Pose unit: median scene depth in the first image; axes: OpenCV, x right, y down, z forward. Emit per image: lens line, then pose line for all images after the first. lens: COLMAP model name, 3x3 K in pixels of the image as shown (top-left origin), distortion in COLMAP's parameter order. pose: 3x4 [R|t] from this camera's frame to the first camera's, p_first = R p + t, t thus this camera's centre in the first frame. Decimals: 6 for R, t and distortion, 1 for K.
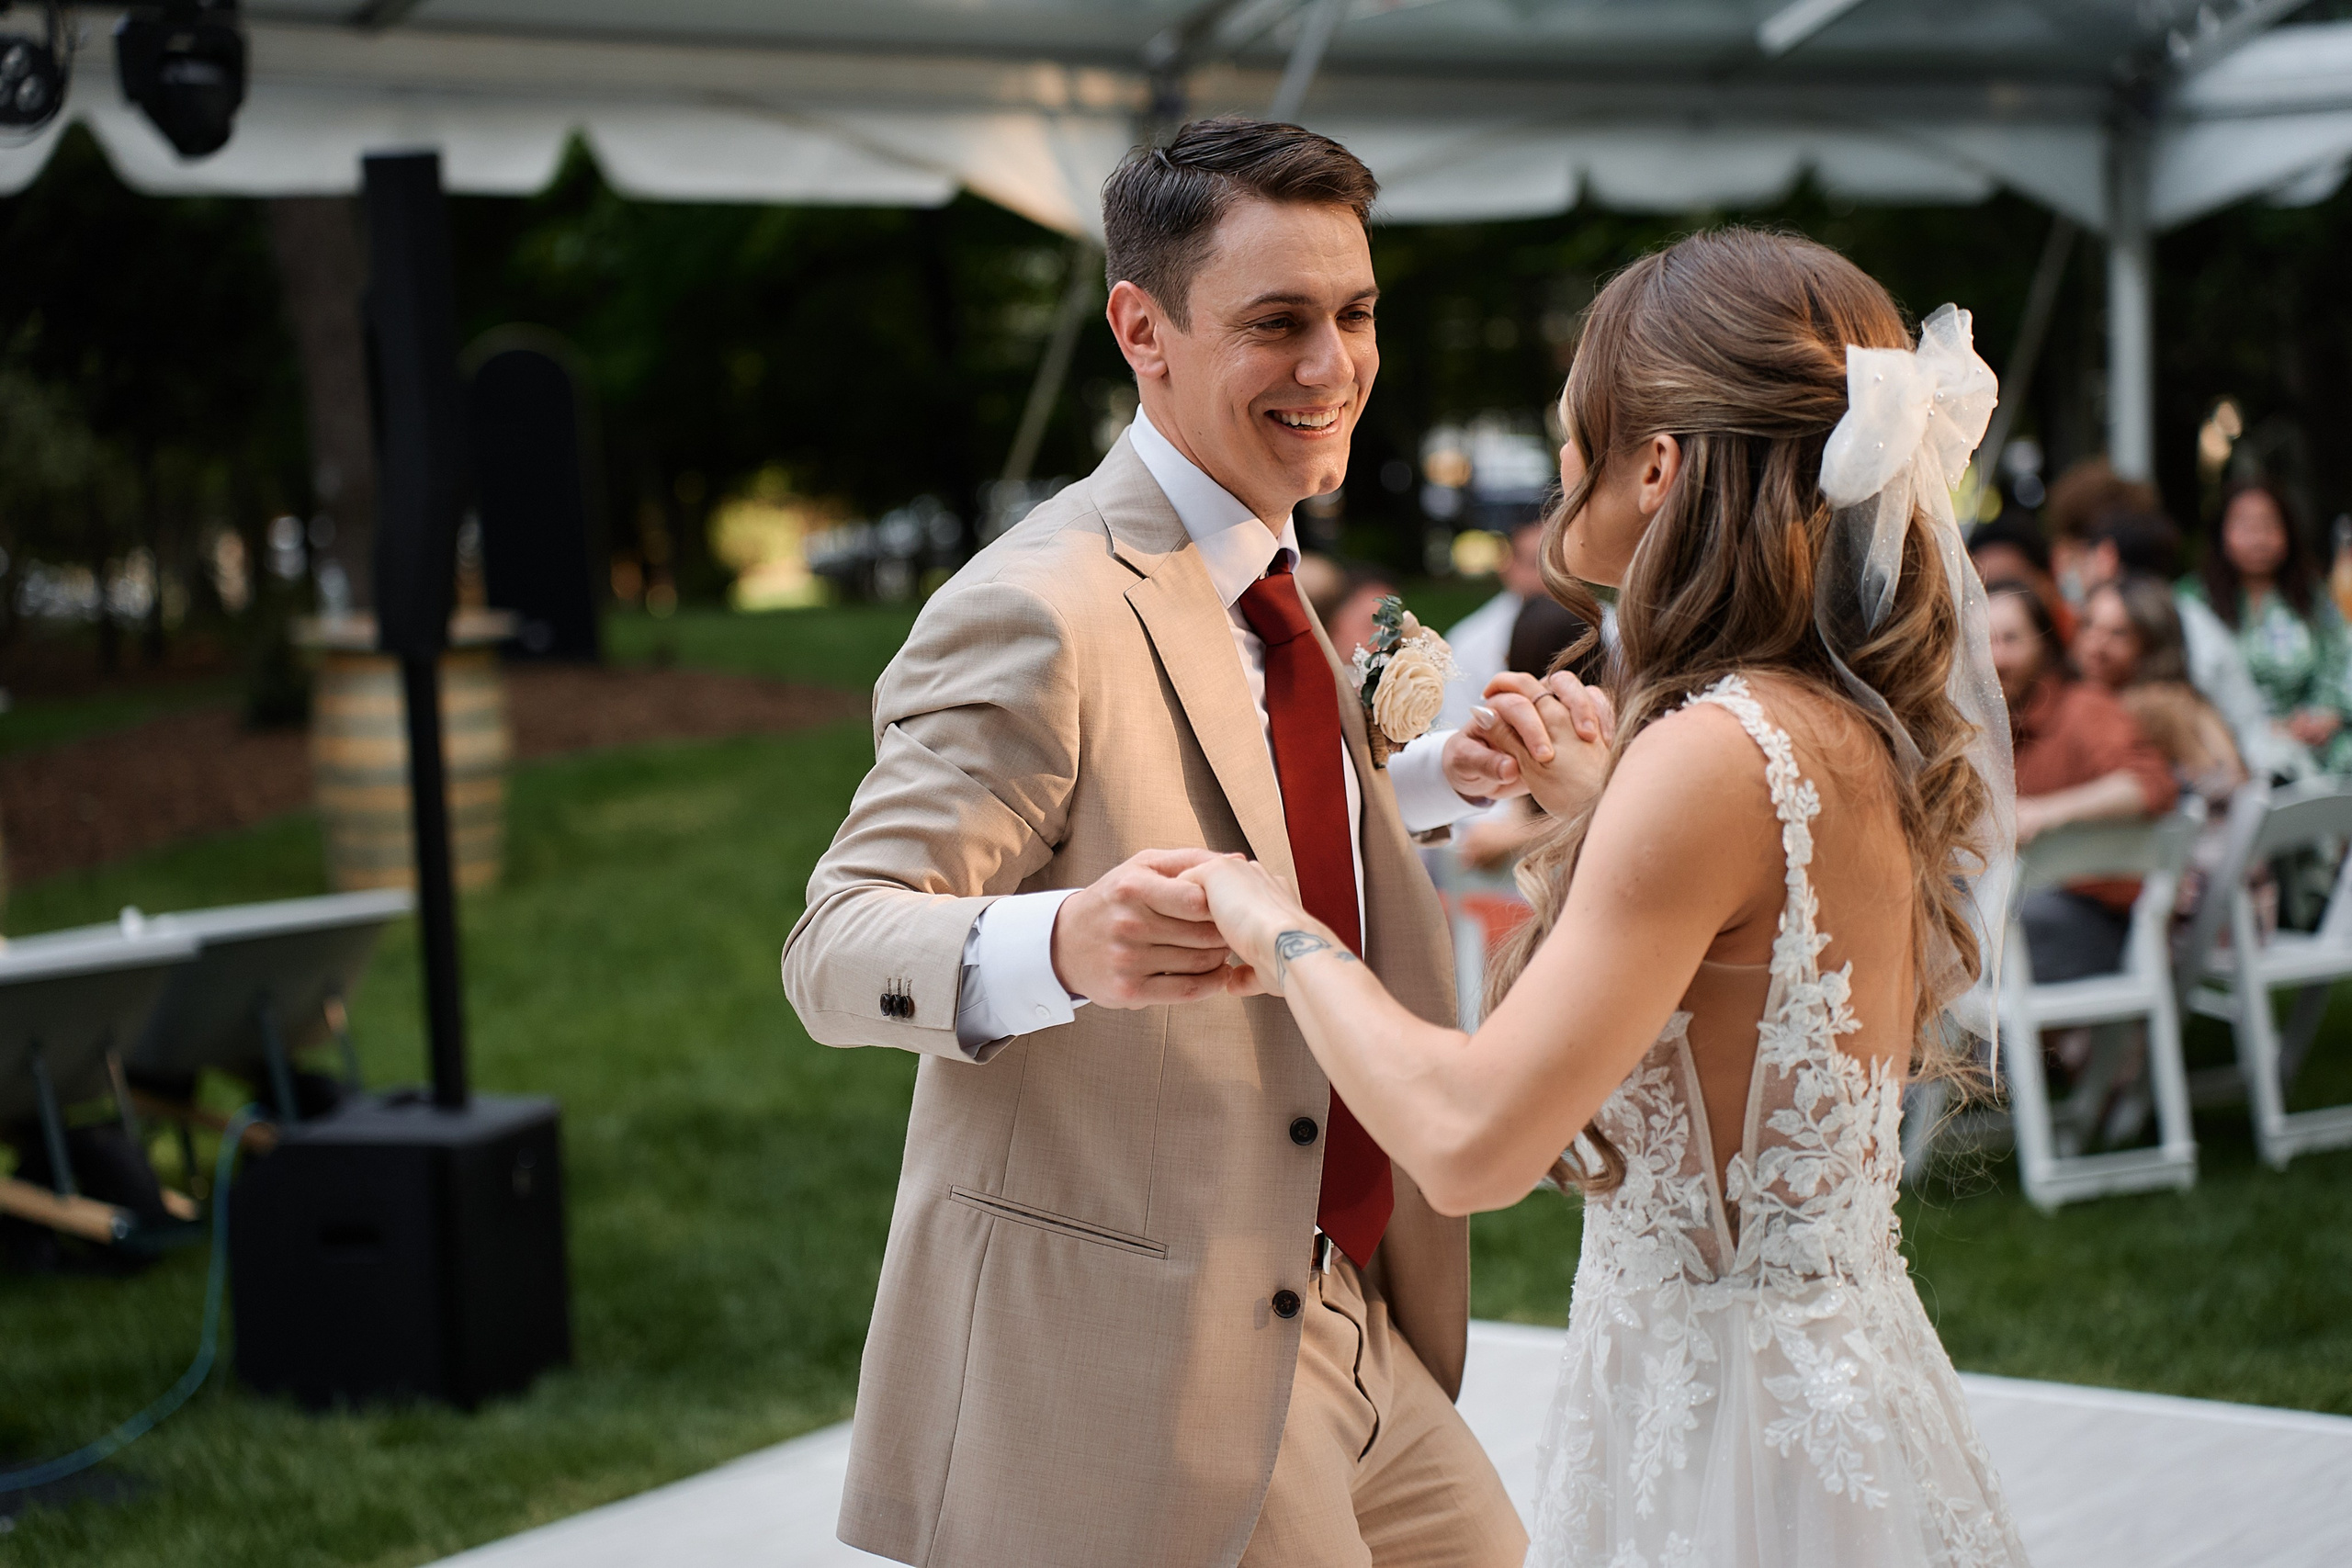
lens RADIAL K [[4901.1, 0, 1214.4], [0, 4901.1, 791.1], [0, 0, 1]] dist [0.496104, 0.222124]
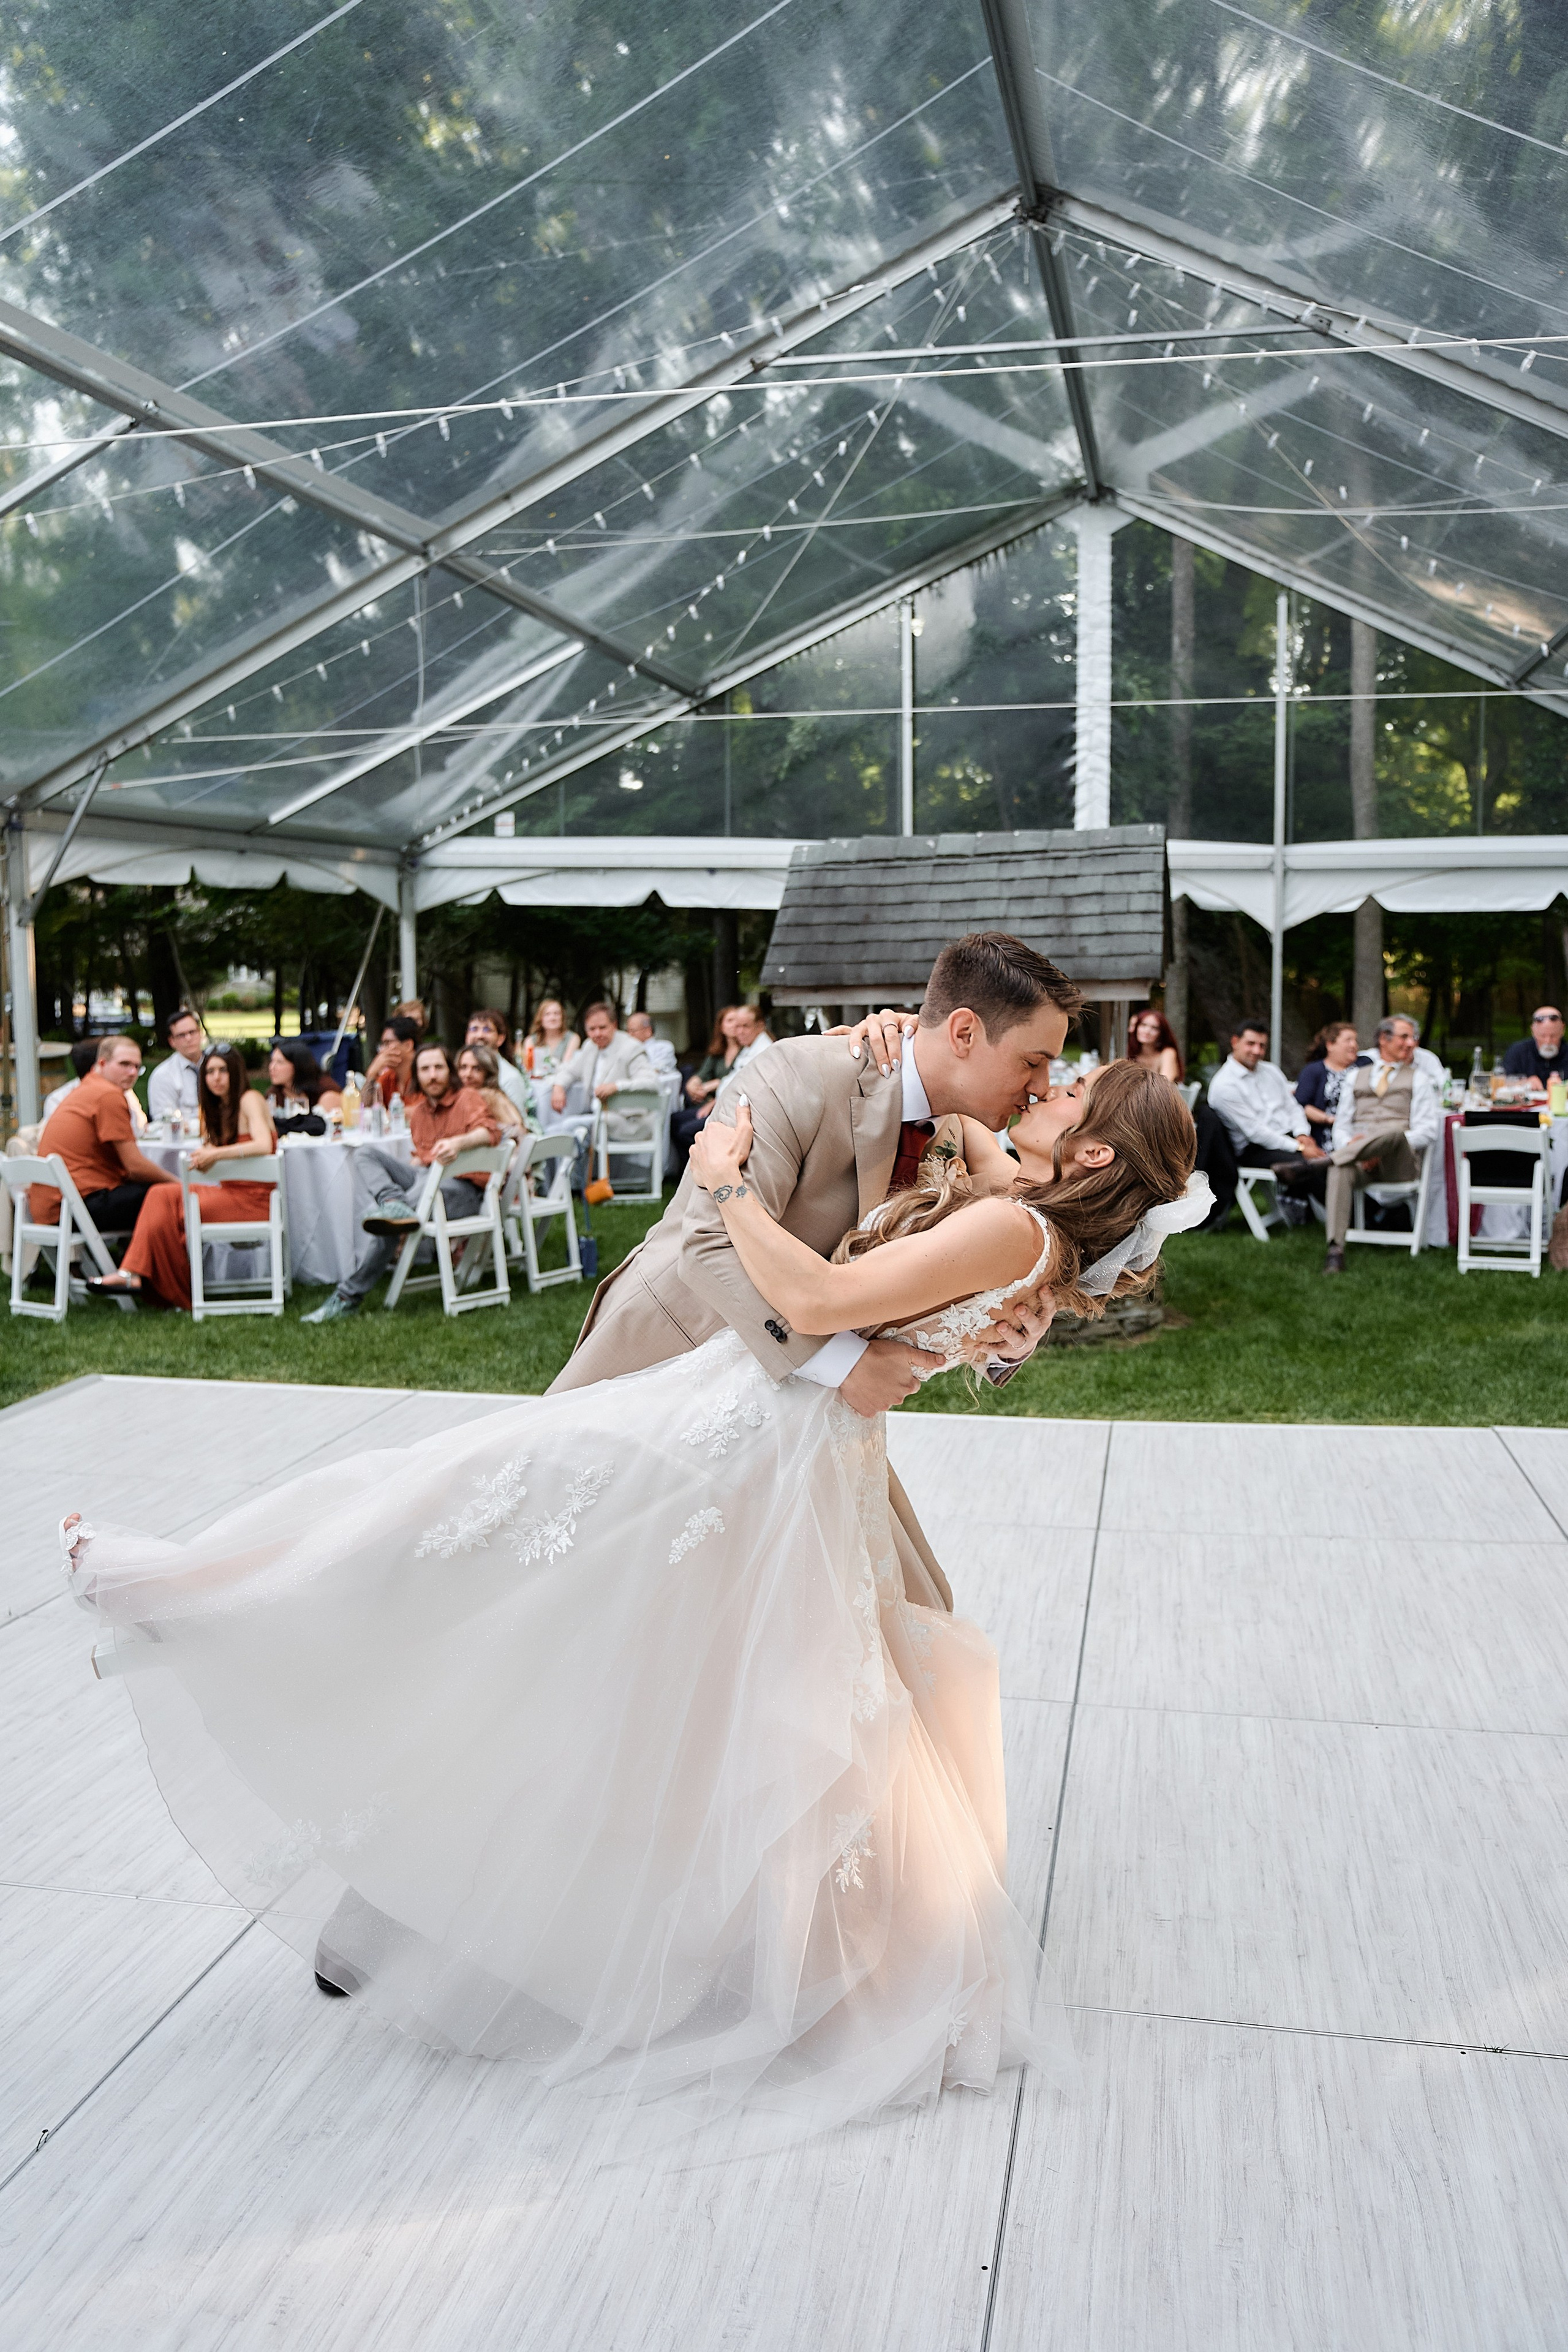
lens RADIAL K [[1945.4, 0, 788.0], [0, 1945.4, 1201.7], [0, 0, 1]] dist [-0.117224, 0.091224]
pose [[0.916169, -0.010430, 0.400655, -0.047712], [-0.000646, 0.999622, 0.027498, 0.005853], [-0.400791, -0.025452, 0.915816, 0.112976]]
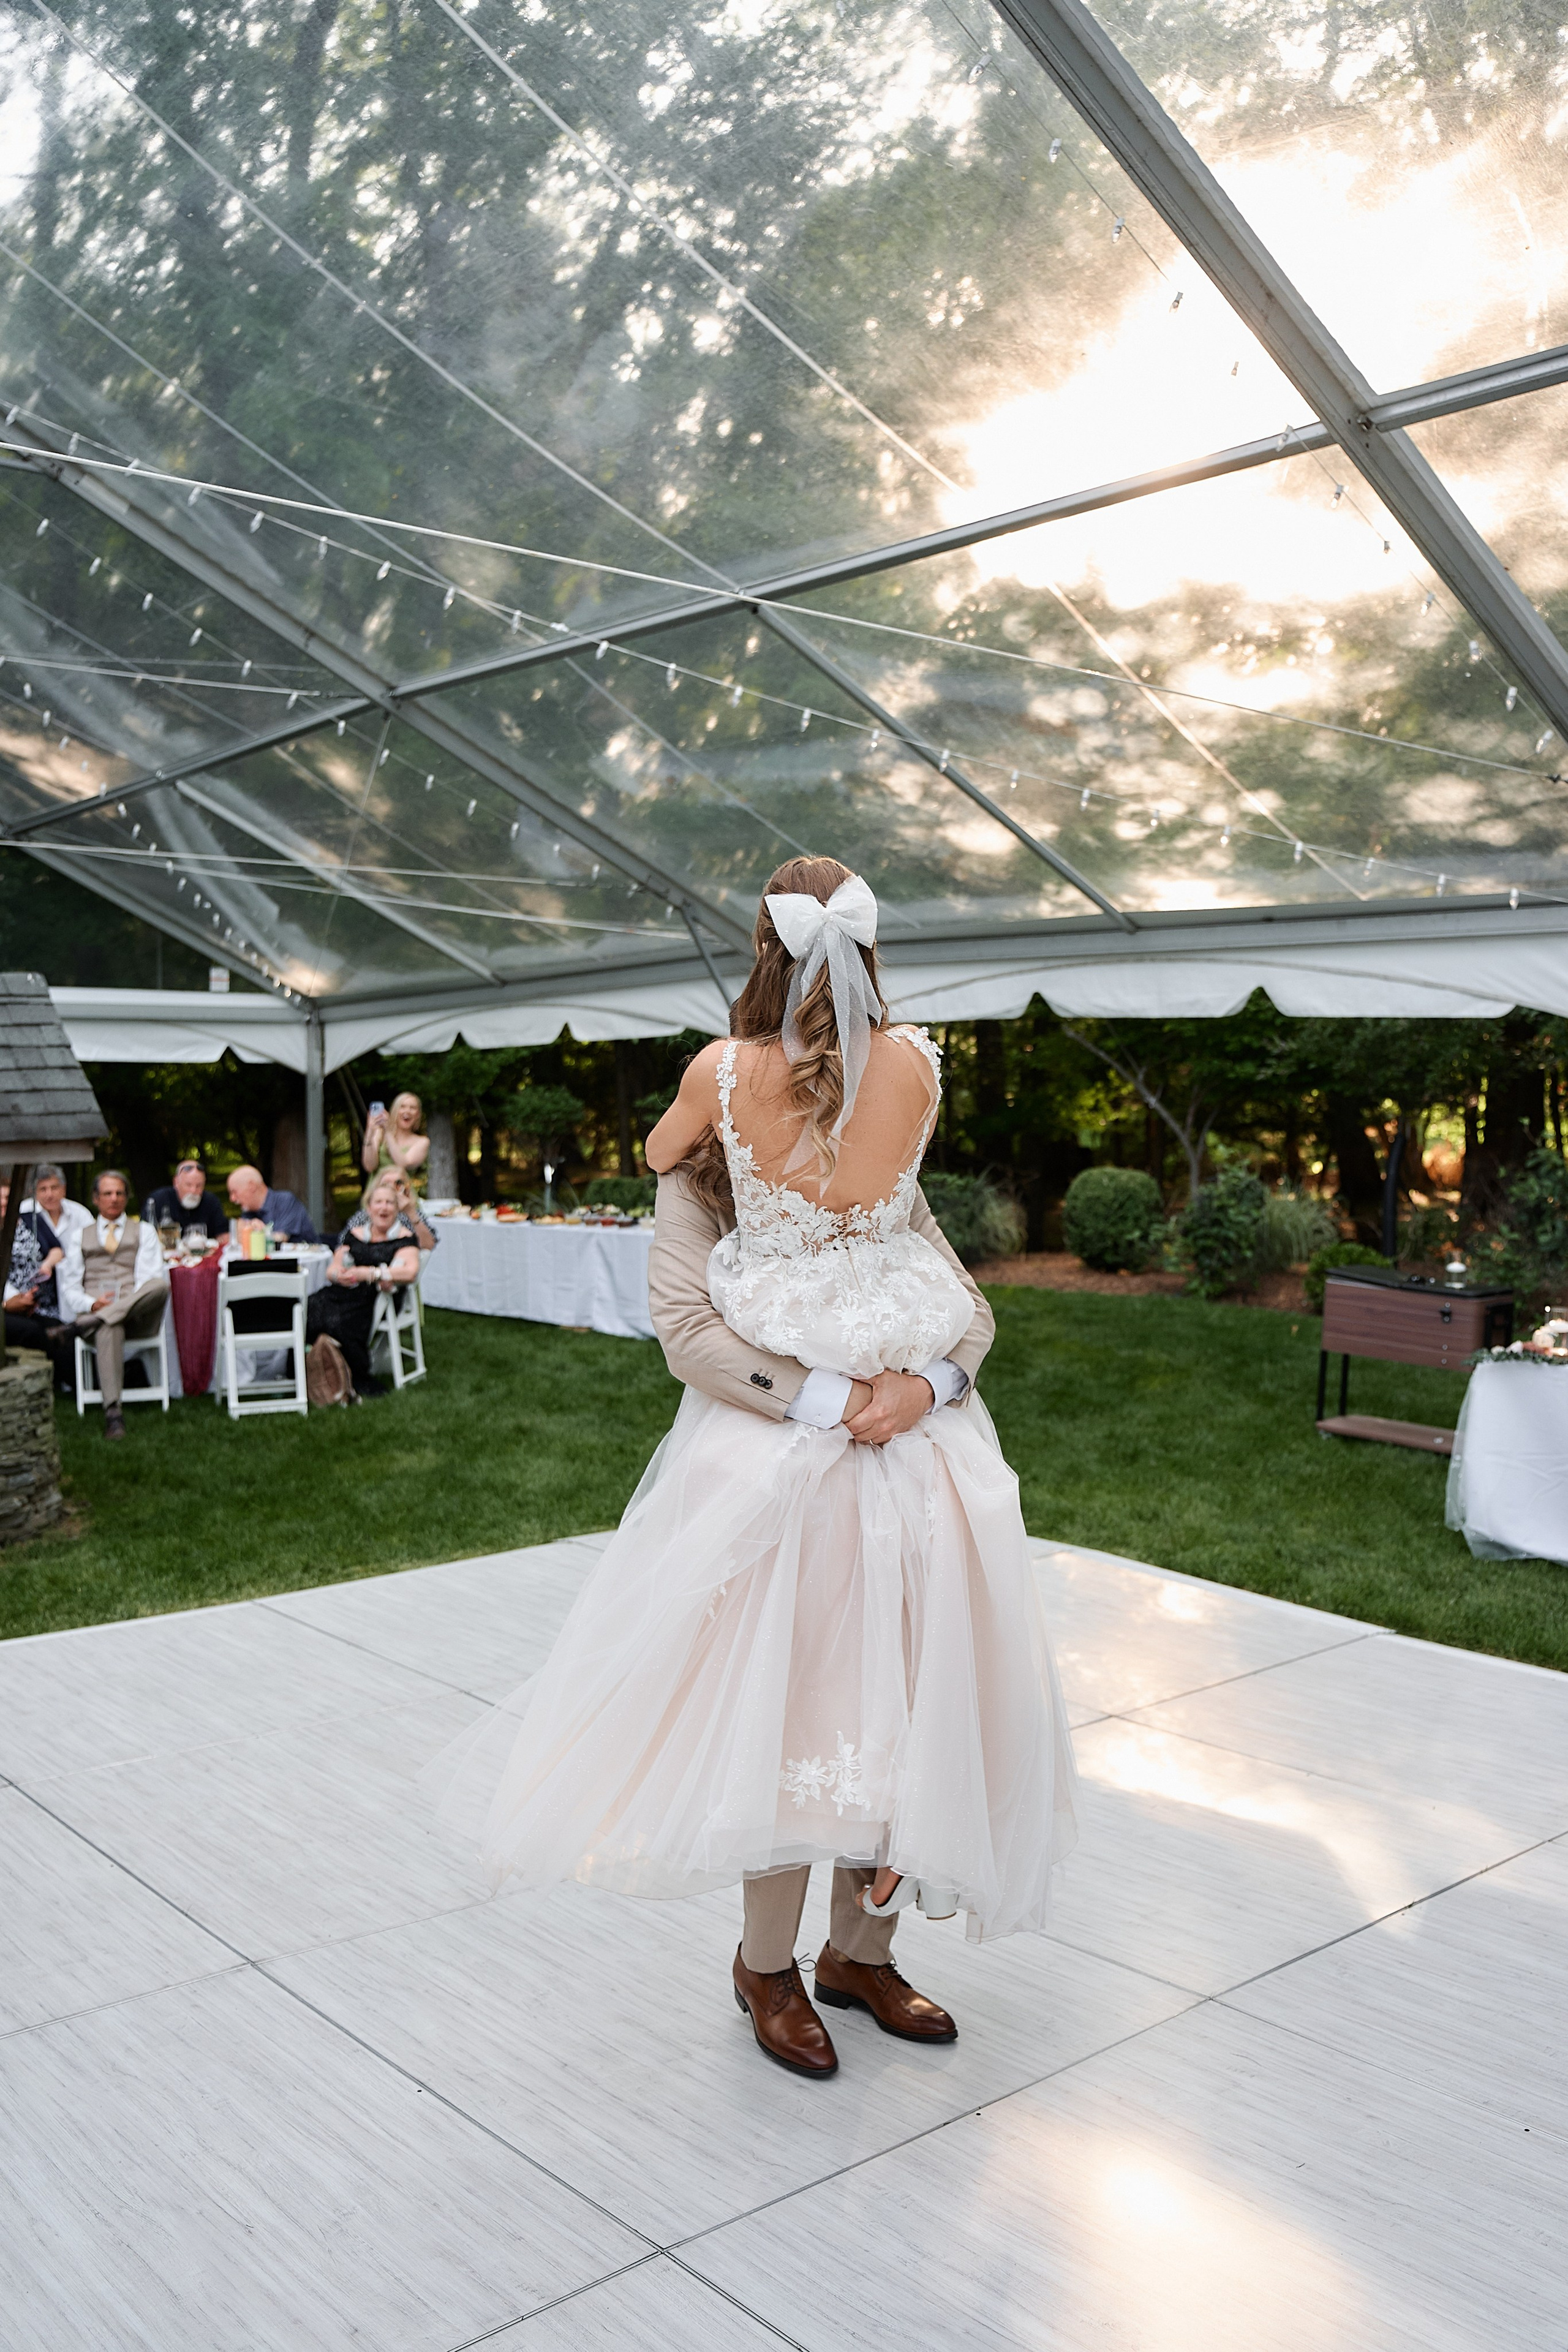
lens RADIAL K [[1970.1, 0, 795.5], [0, 1970.1, 1183.9], [0, 0, 1]] dist [-0.040259, 0.003195]
pose [[0.235621, 0.005727, 0.971828, -0.260962], [0.069343, 0.997335, -0.022690, -0.009814], [-0.969368, 0.072736, 0.234595, 0.336053]]
